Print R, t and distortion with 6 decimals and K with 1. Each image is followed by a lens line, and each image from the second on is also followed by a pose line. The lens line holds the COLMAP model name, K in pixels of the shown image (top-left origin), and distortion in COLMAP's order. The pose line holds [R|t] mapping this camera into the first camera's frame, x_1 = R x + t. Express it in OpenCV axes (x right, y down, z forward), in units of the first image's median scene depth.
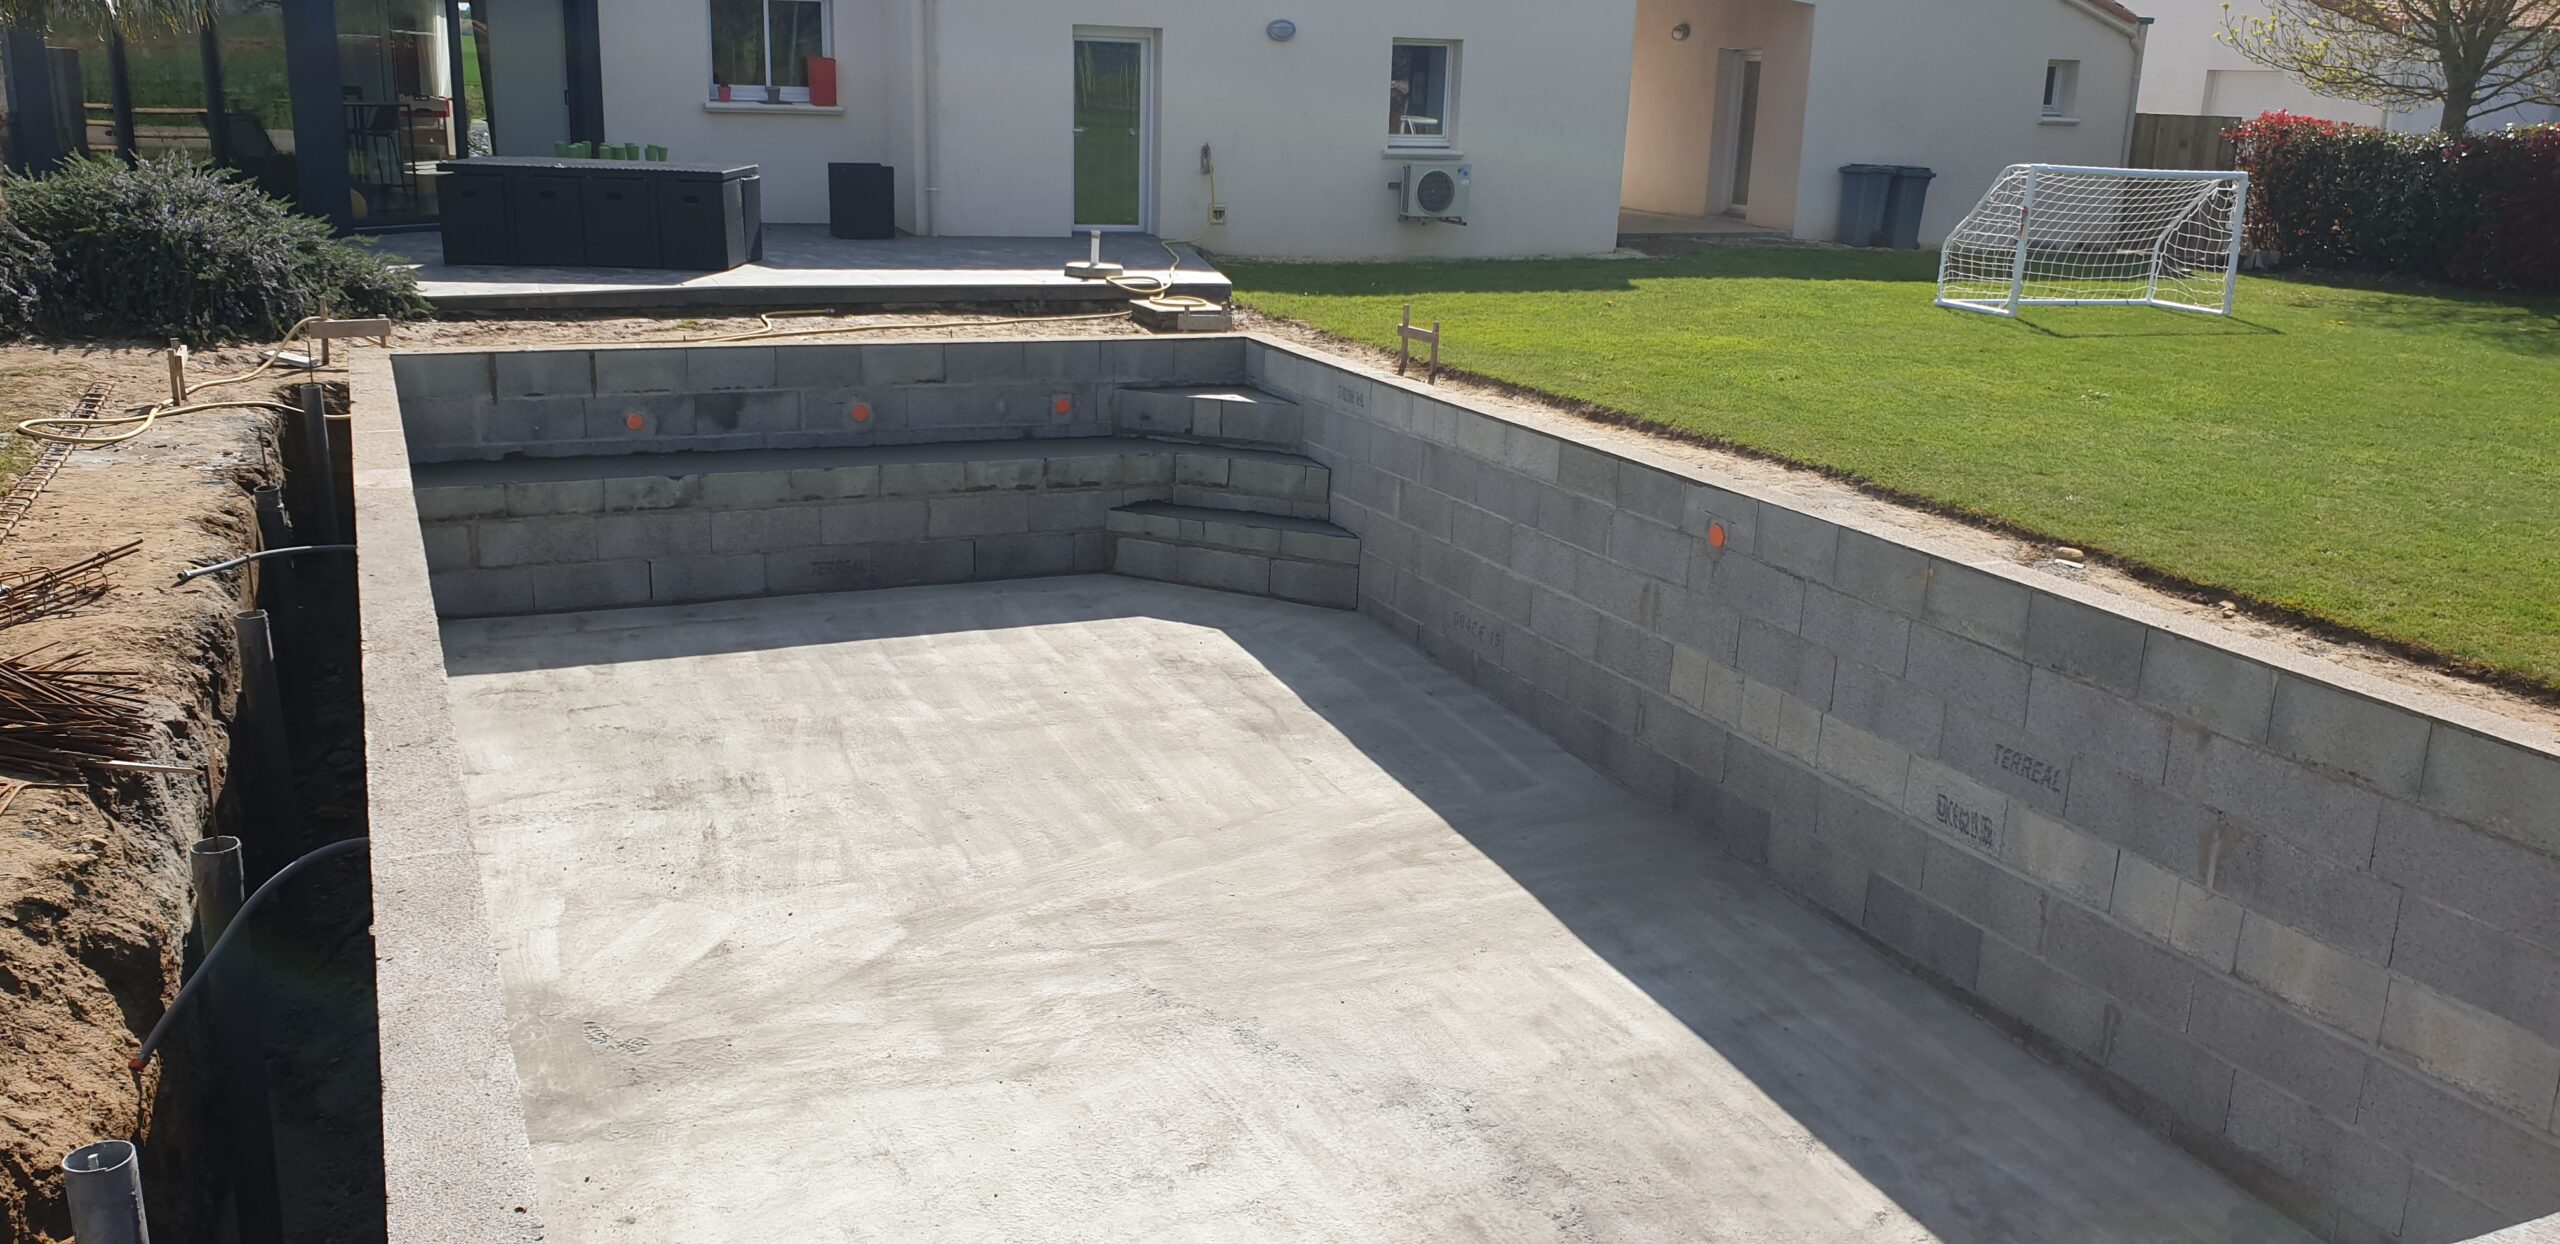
lens RADIAL K [[1984.4, 0, 1254.7], [0, 1984.4, 615.6], [0, 0, 1]] dist [0.132271, -0.277153]
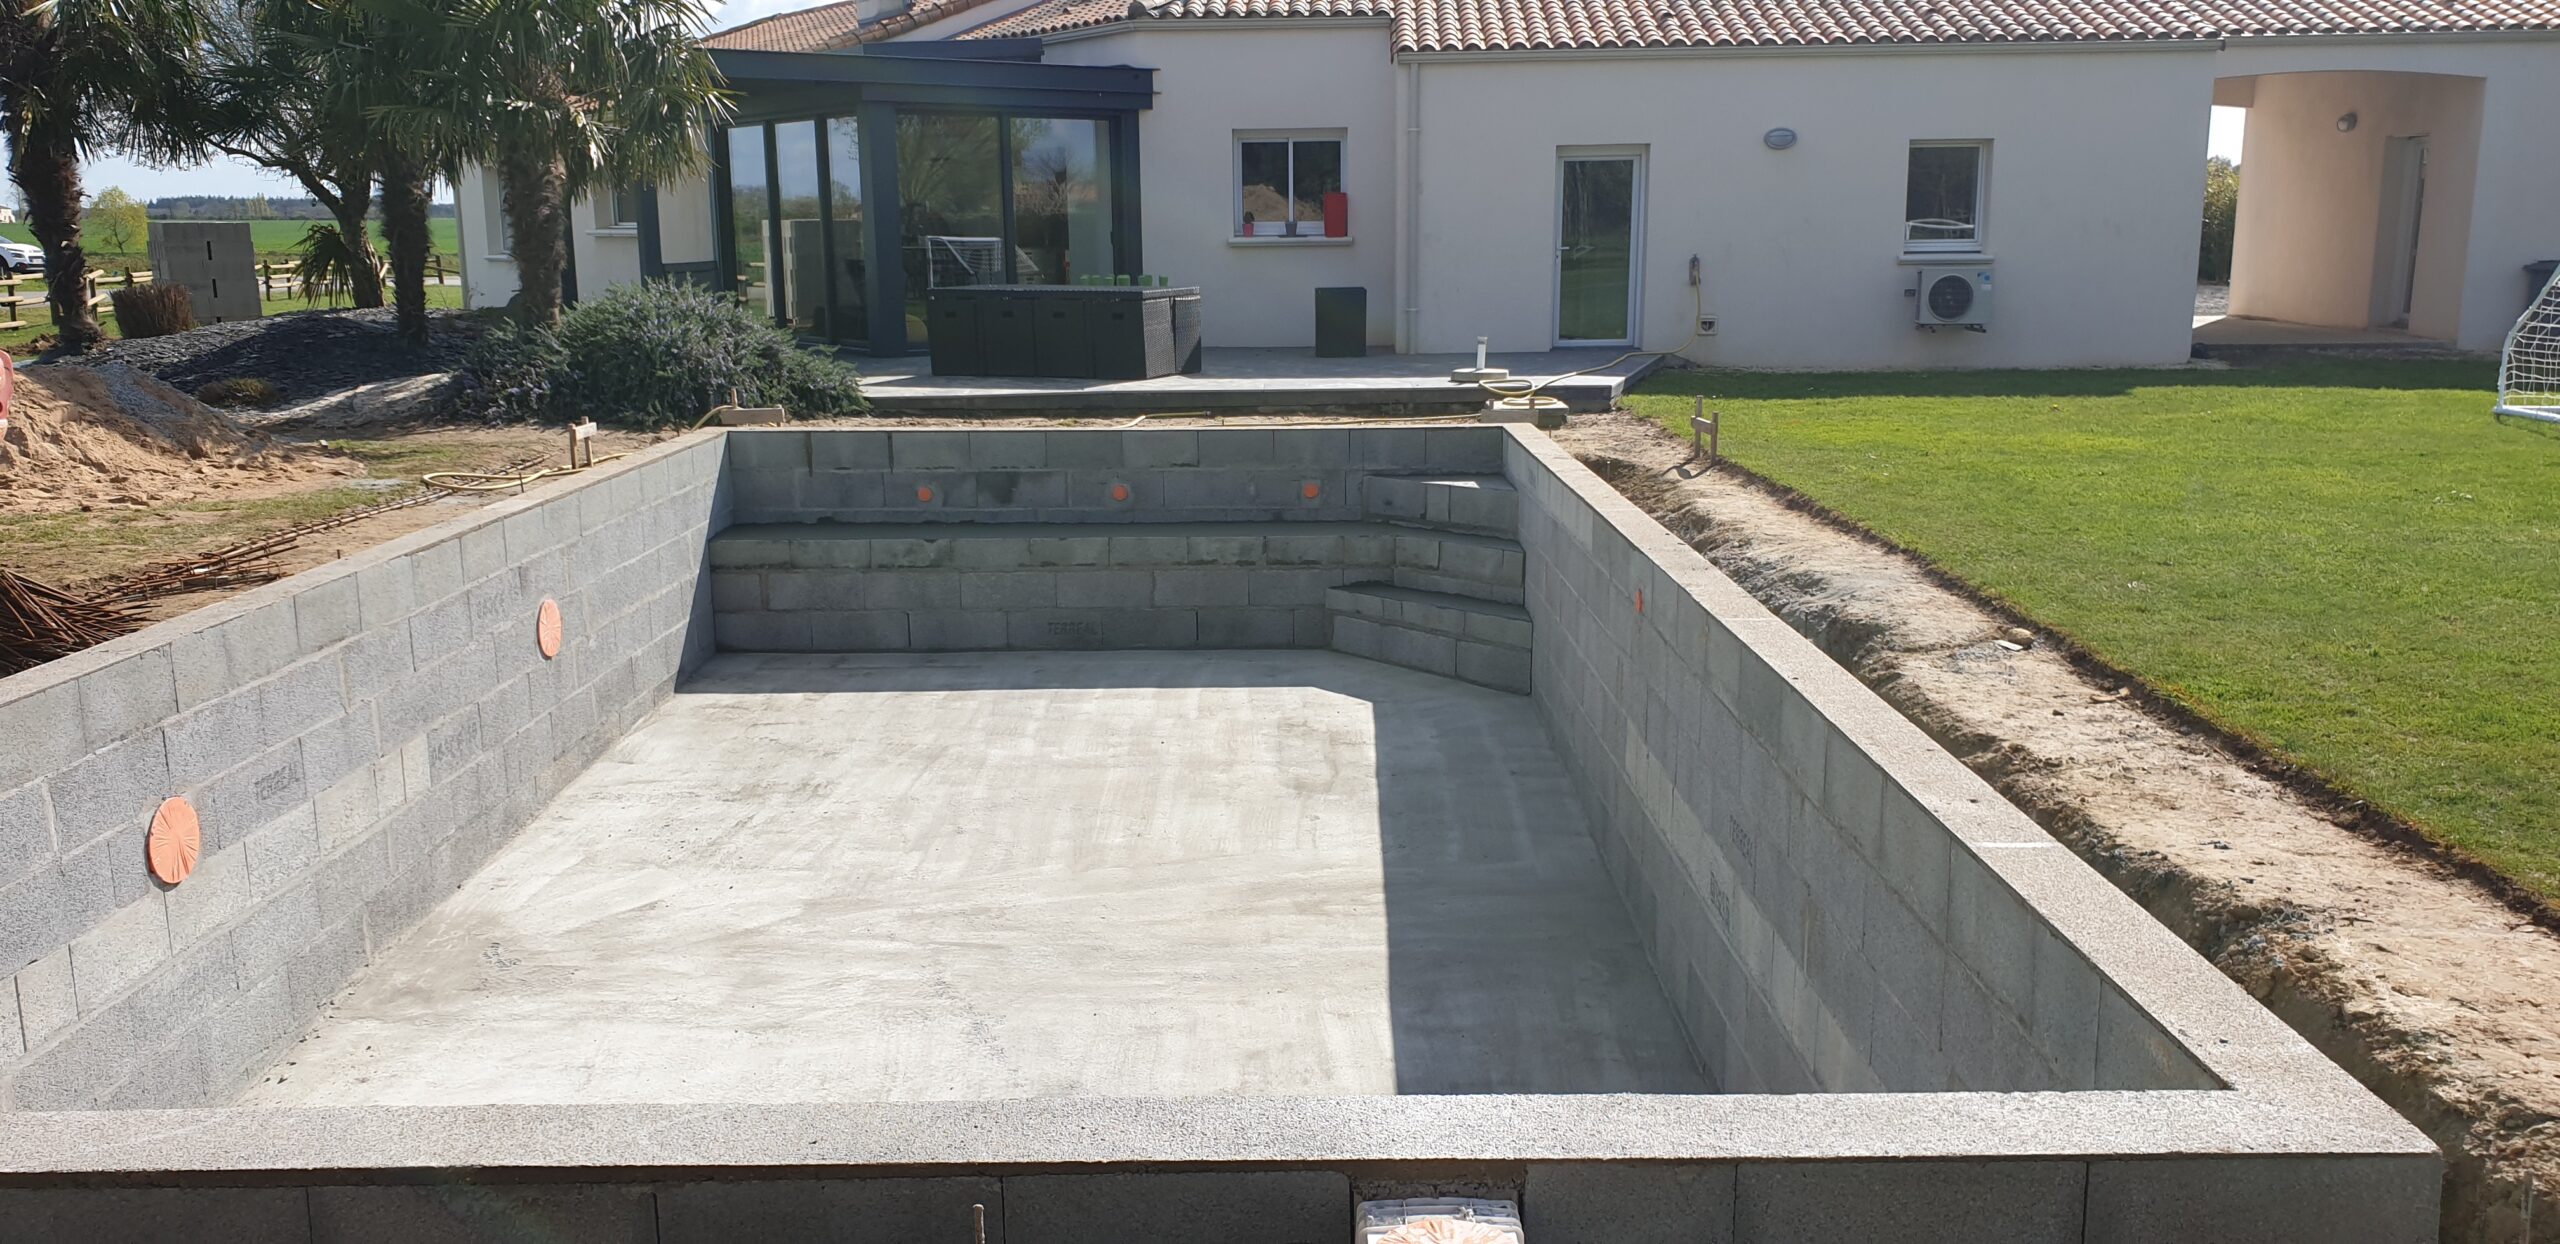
lens RADIAL K [[1984.4, 0, 1254.7], [0, 1984.4, 615.6], [0, 0, 1]] dist [0.132271, -0.277153]
pose [[0.906659, 0.040762, -0.419890, 0.352709], [-0.072427, 0.995583, -0.059742, 0.027724], [0.415600, 0.084577, 0.905607, 0.048242]]
